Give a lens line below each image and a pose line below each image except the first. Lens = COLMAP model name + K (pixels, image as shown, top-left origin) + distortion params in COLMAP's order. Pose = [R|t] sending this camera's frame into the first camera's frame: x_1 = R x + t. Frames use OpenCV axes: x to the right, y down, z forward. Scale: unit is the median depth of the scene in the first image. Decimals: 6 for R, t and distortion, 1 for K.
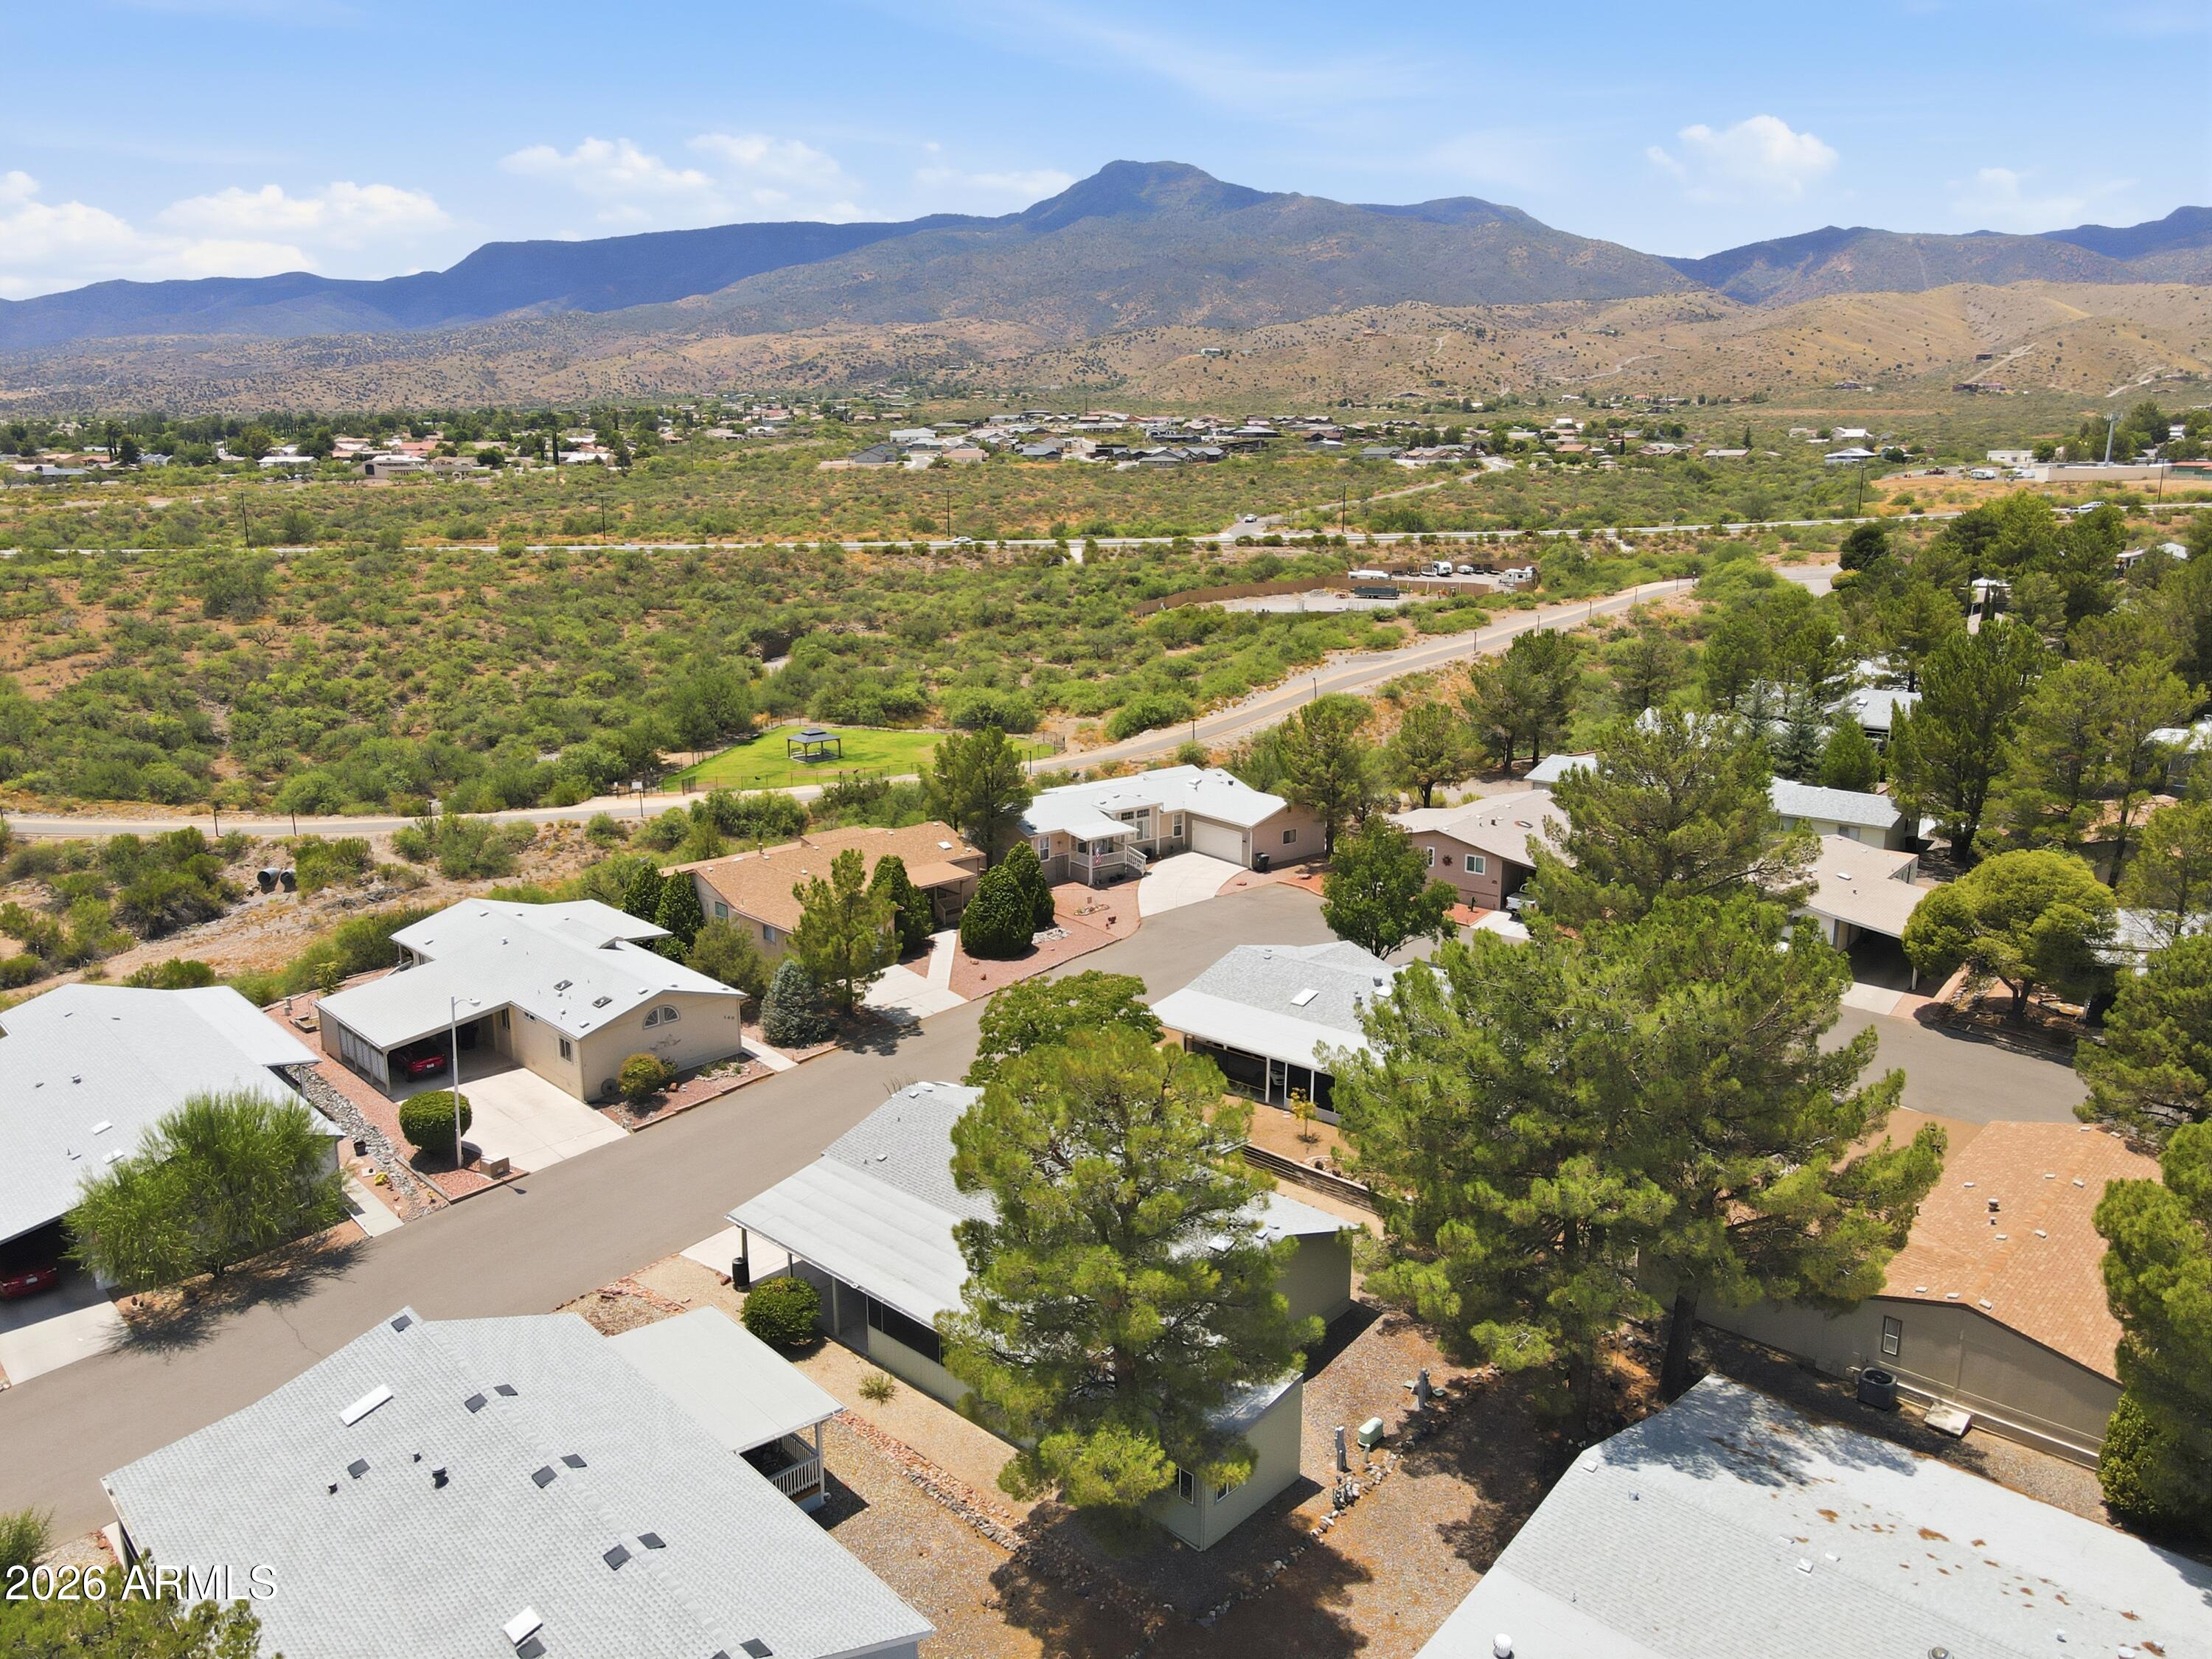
lens RADIAL K [[1617.4, 0, 1095.8], [0, 1617.4, 825.2], [0, 0, 1]] dist [0.002913, 0.024148]
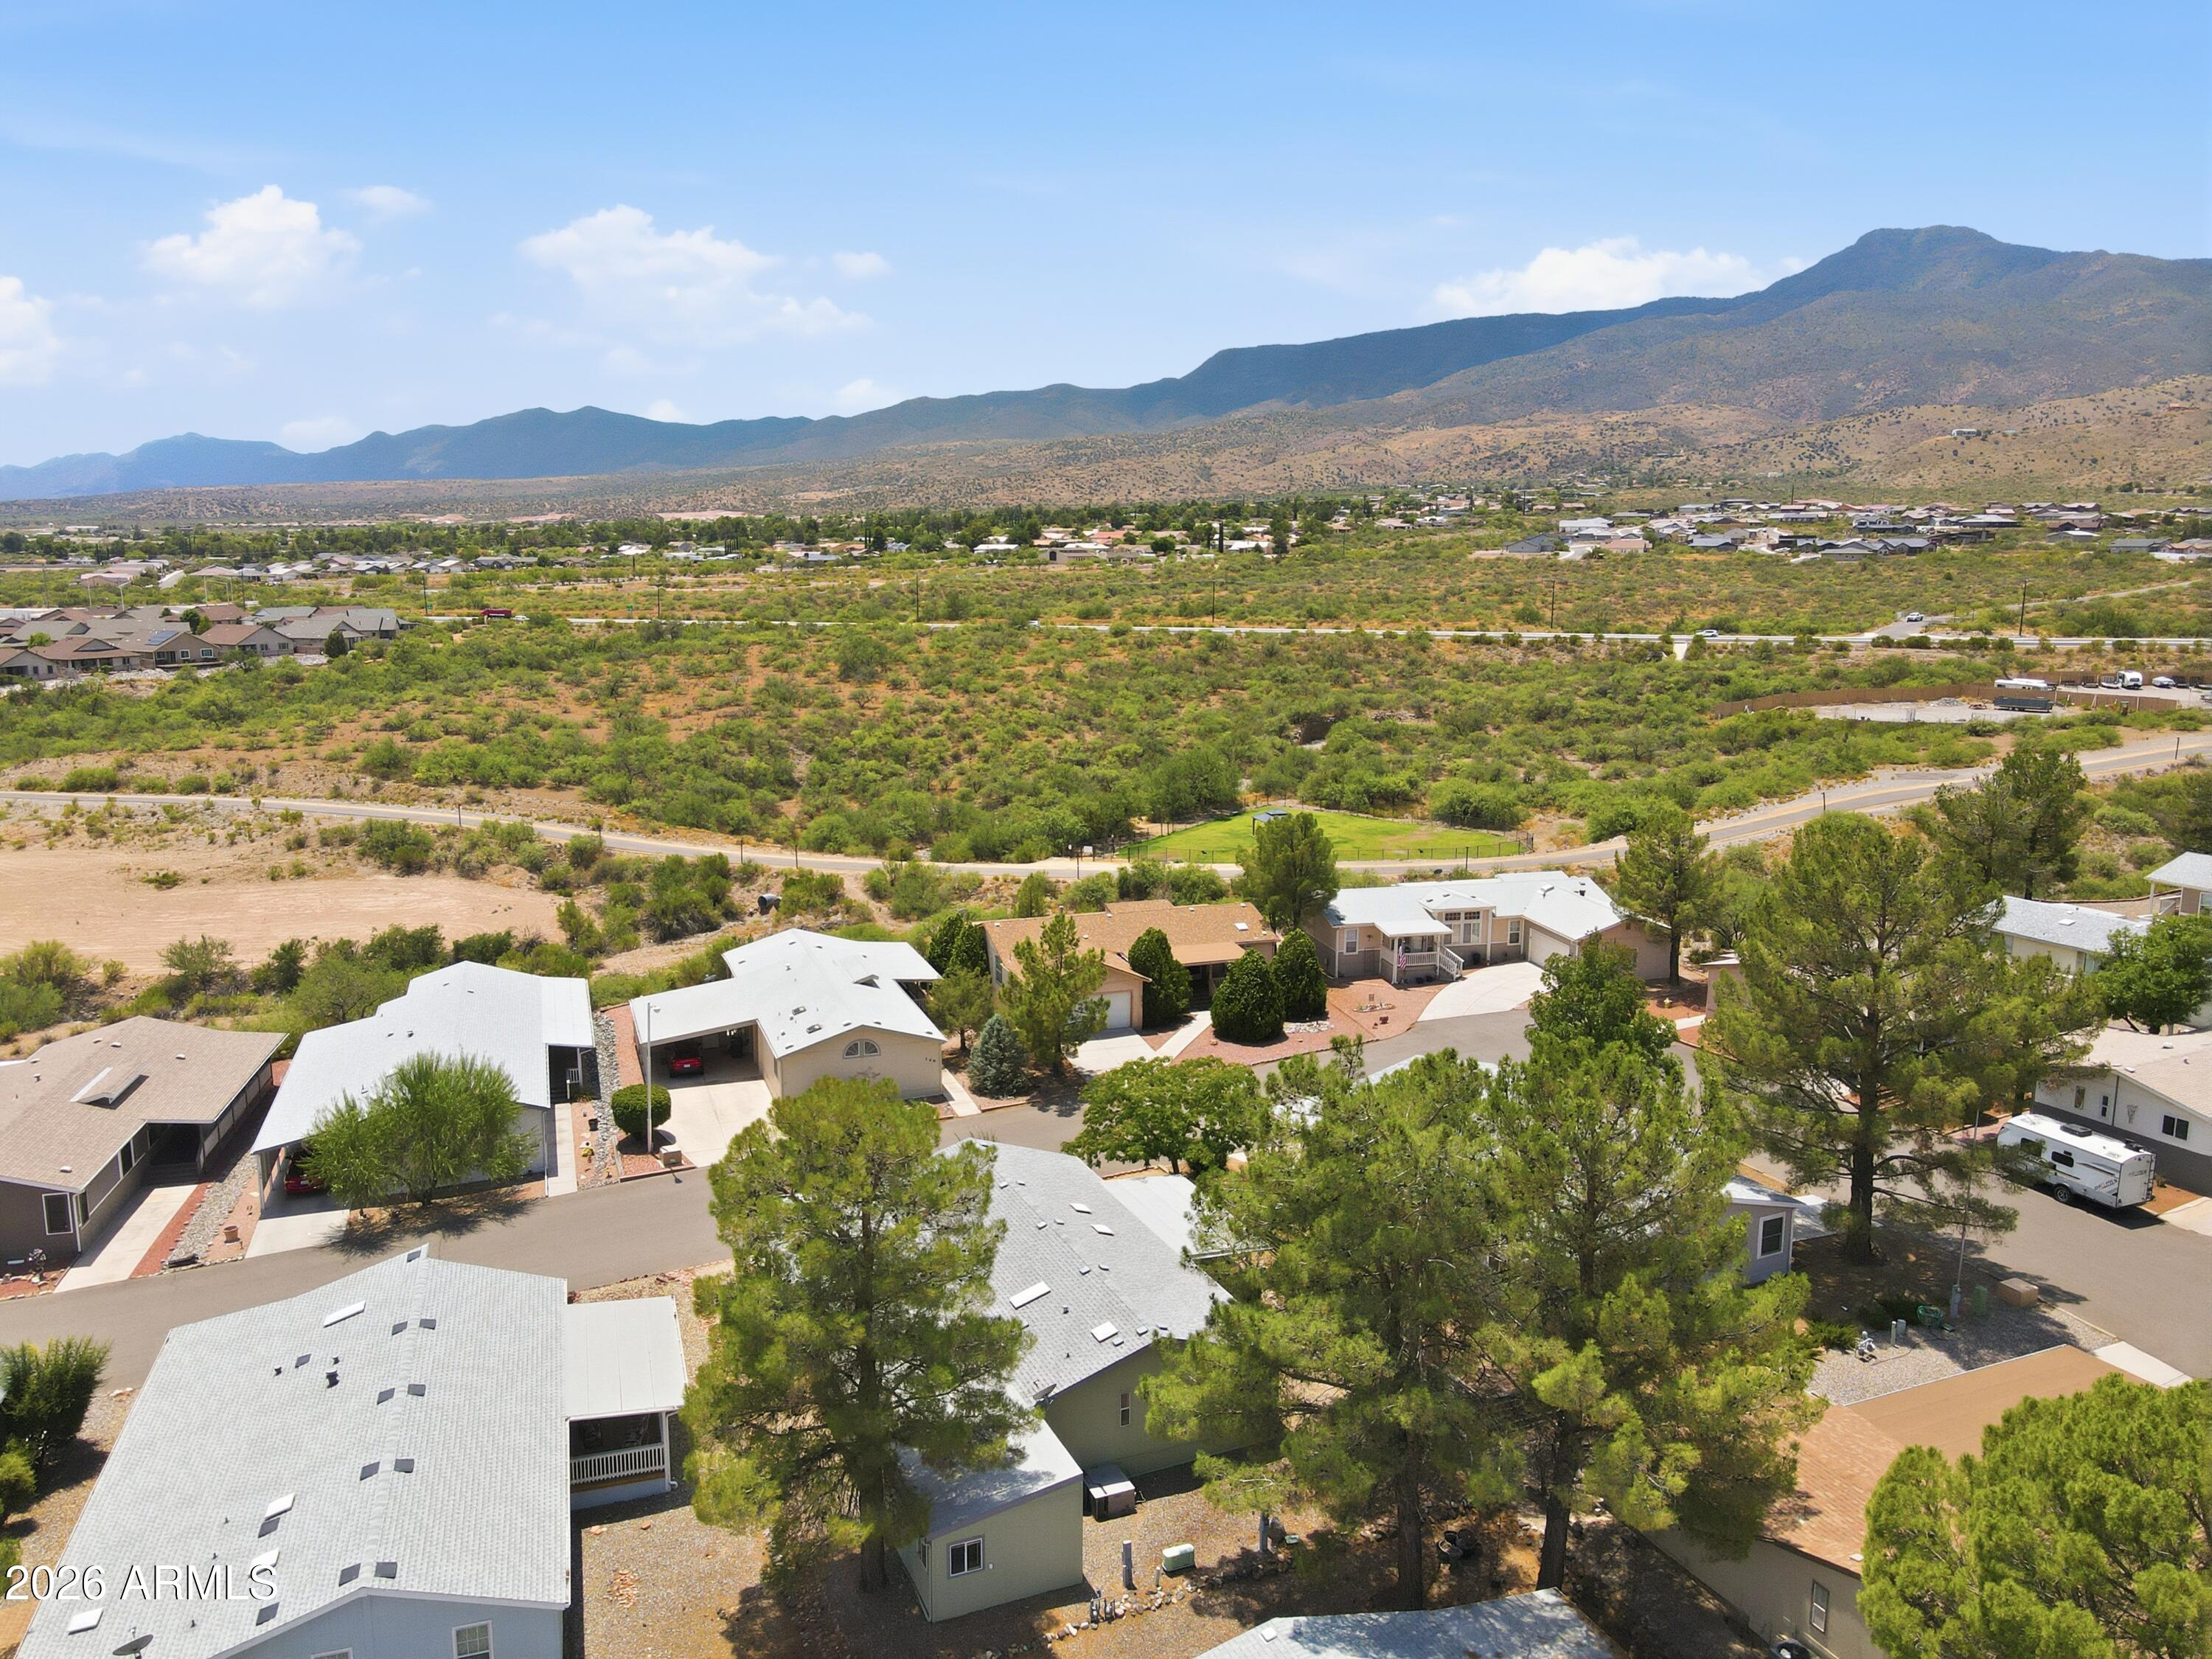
lens RADIAL K [[1617.4, 0, 1099.8], [0, 1617.4, 823.3], [0, 0, 1]] dist [0.002913, 0.024148]
pose [[0.914341, 0.074300, -0.398071, 0.107953], [-0.095786, 0.994810, -0.034331, -0.004252], [0.393454, 0.069520, 0.916712, 0.017038]]
